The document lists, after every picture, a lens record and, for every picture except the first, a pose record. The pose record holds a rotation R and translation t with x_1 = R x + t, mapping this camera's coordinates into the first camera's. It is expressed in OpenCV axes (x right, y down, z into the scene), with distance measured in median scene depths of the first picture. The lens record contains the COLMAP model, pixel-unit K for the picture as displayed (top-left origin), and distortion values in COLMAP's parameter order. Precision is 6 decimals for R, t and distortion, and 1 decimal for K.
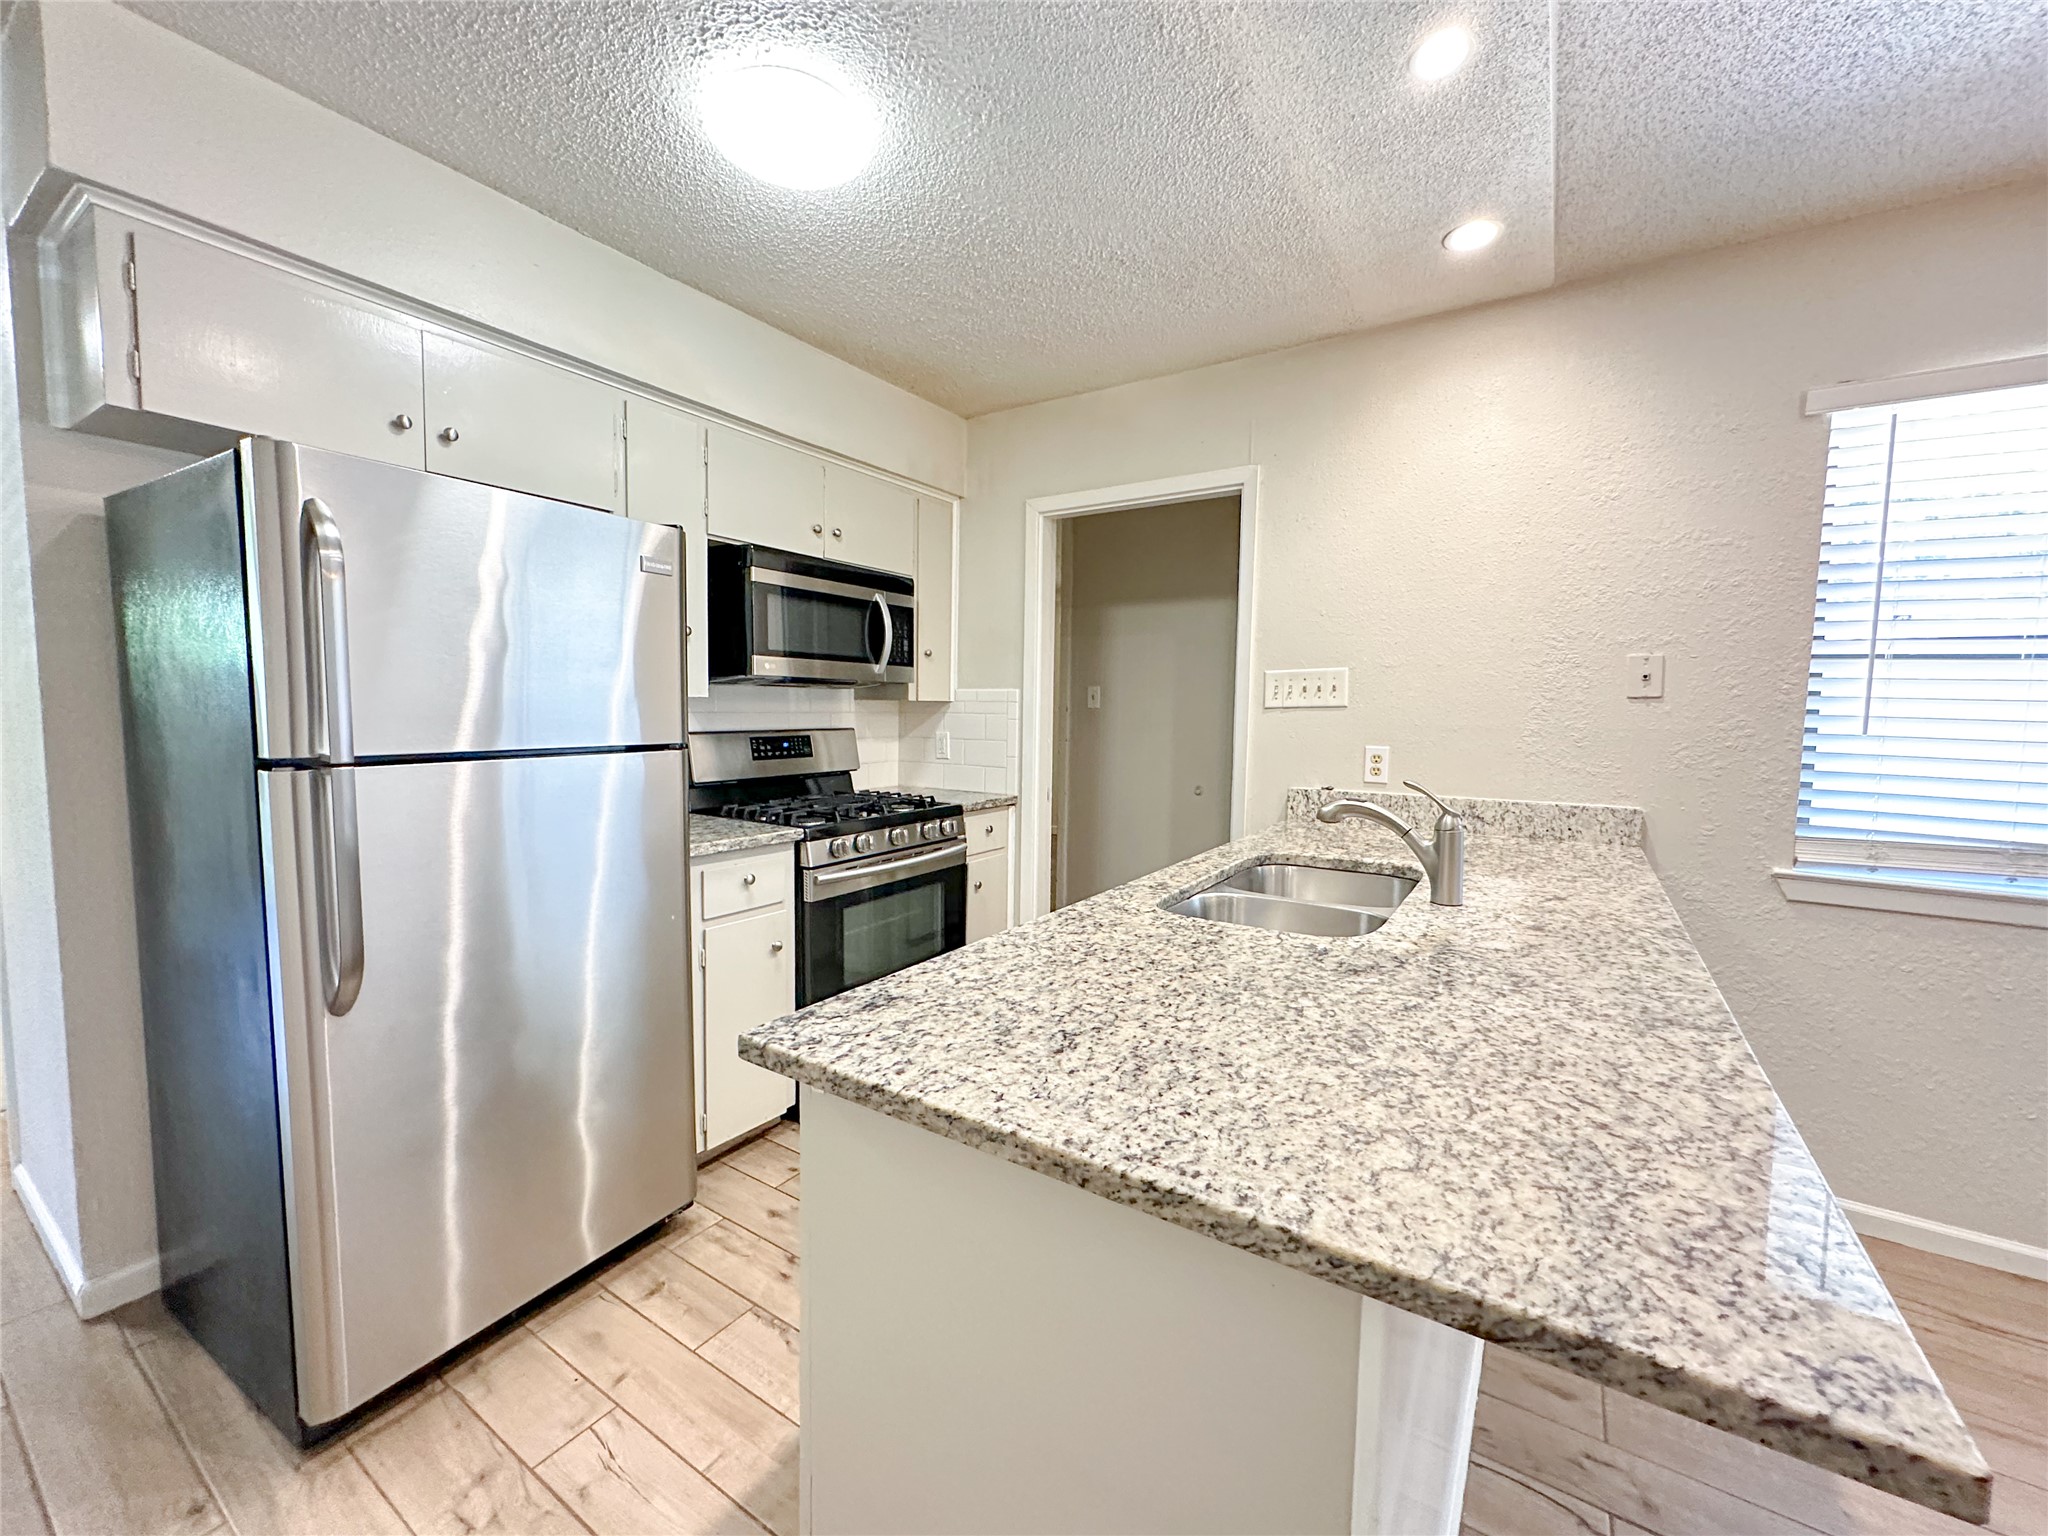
lens RADIAL K [[821.5, 0, 1023.4], [0, 821.5, 763.3], [0, 0, 1]] dist [0.000206, 0.000110]
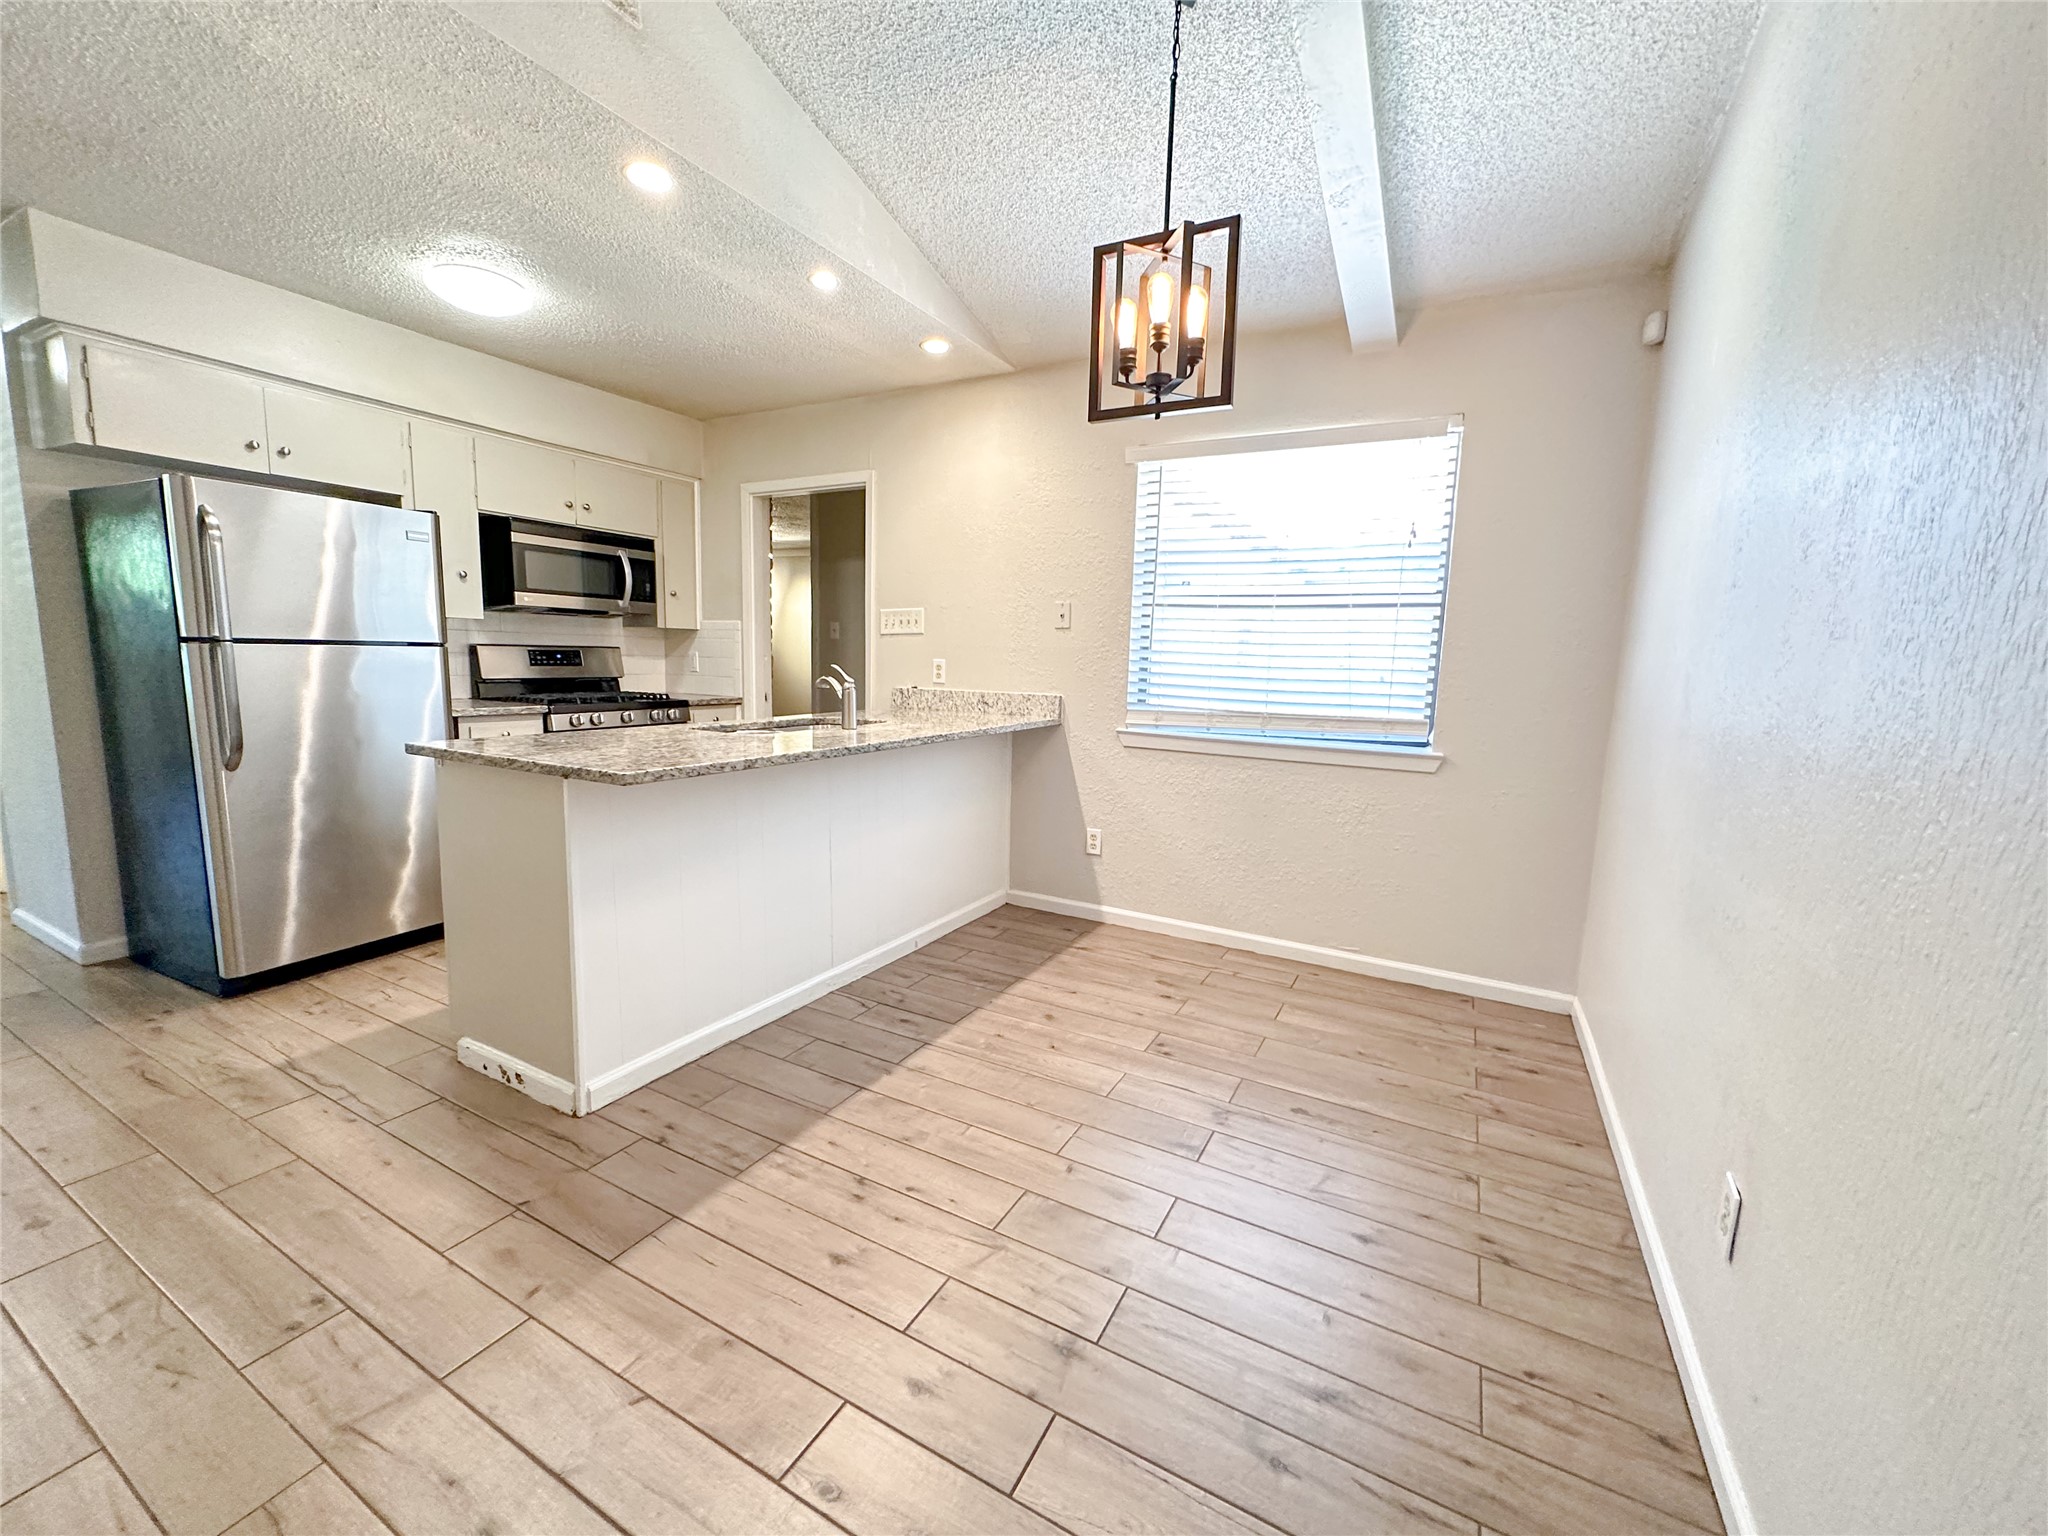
lens RADIAL K [[817.4, 0, 1018.6], [0, 817.4, 763.7], [0, 0, 1]] dist [-0.000081, 0.000587]
pose [[0.996762, 0.004447, 0.080291, 0.475318], [-0.009581, 0.997925, 0.063673, 0.079480], [-0.079842, -0.064236, 0.994736, -0.586074]]
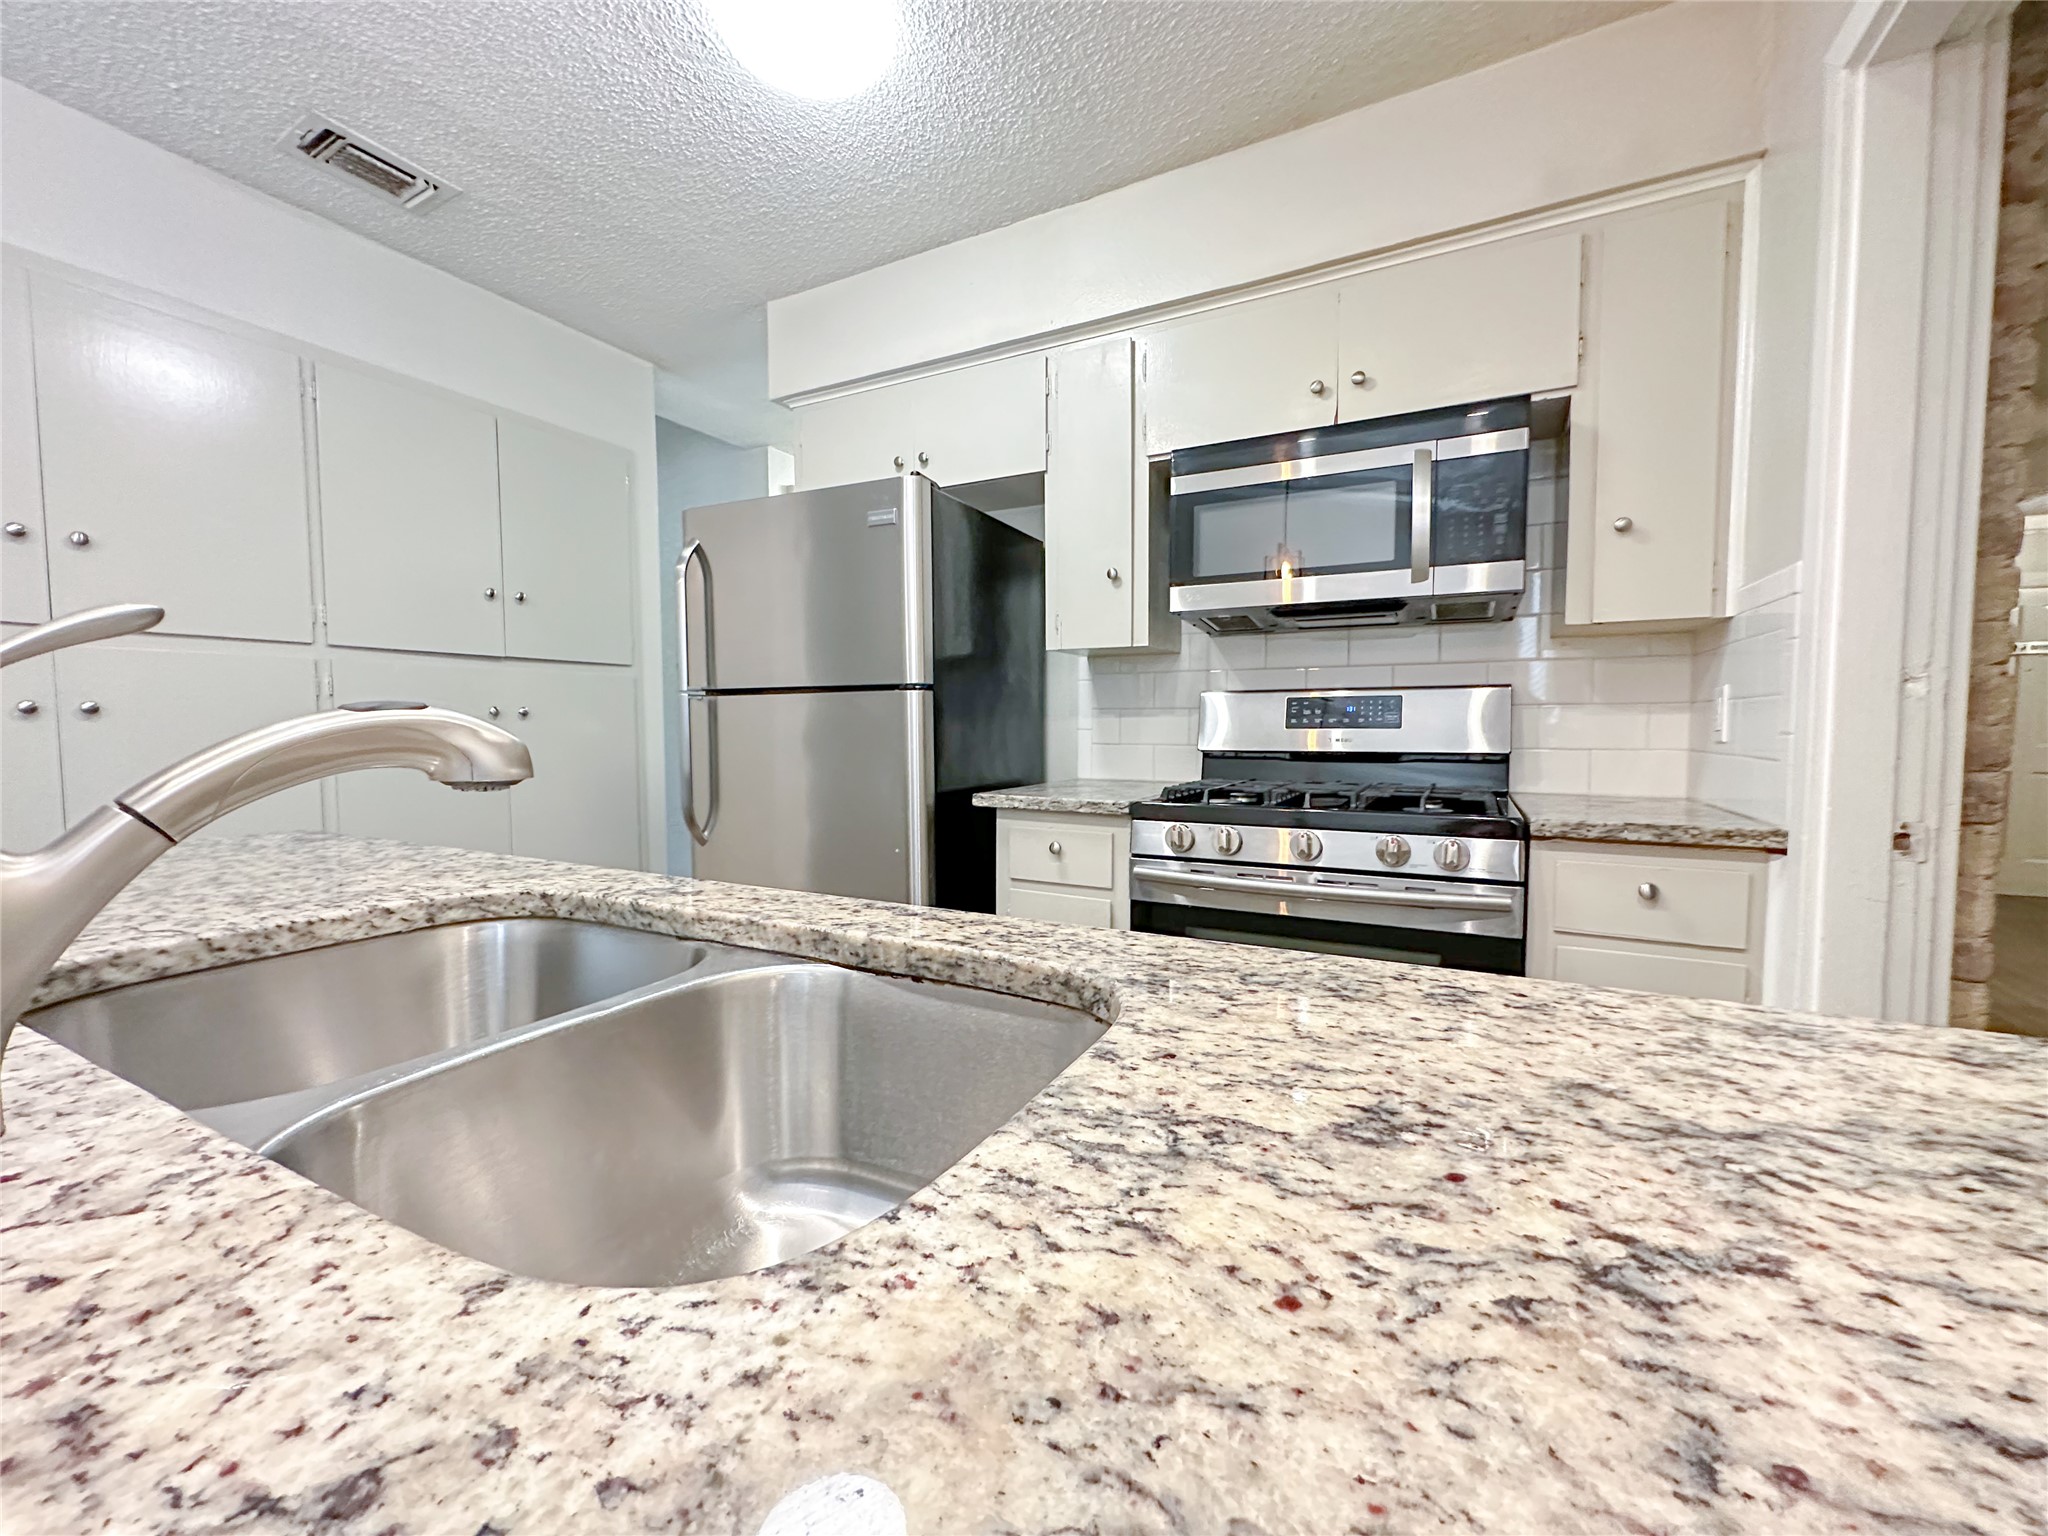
lens RADIAL K [[817.4, 0, 1018.6], [0, 817.4, 763.7], [0, 0, 1]] dist [-0.000081, 0.000587]
pose [[0.095899, 0.042301, -0.994492, 0.469491], [-0.067841, 0.997051, 0.035867, 0.023428], [0.993077, 0.064028, 0.098486, 0.795360]]
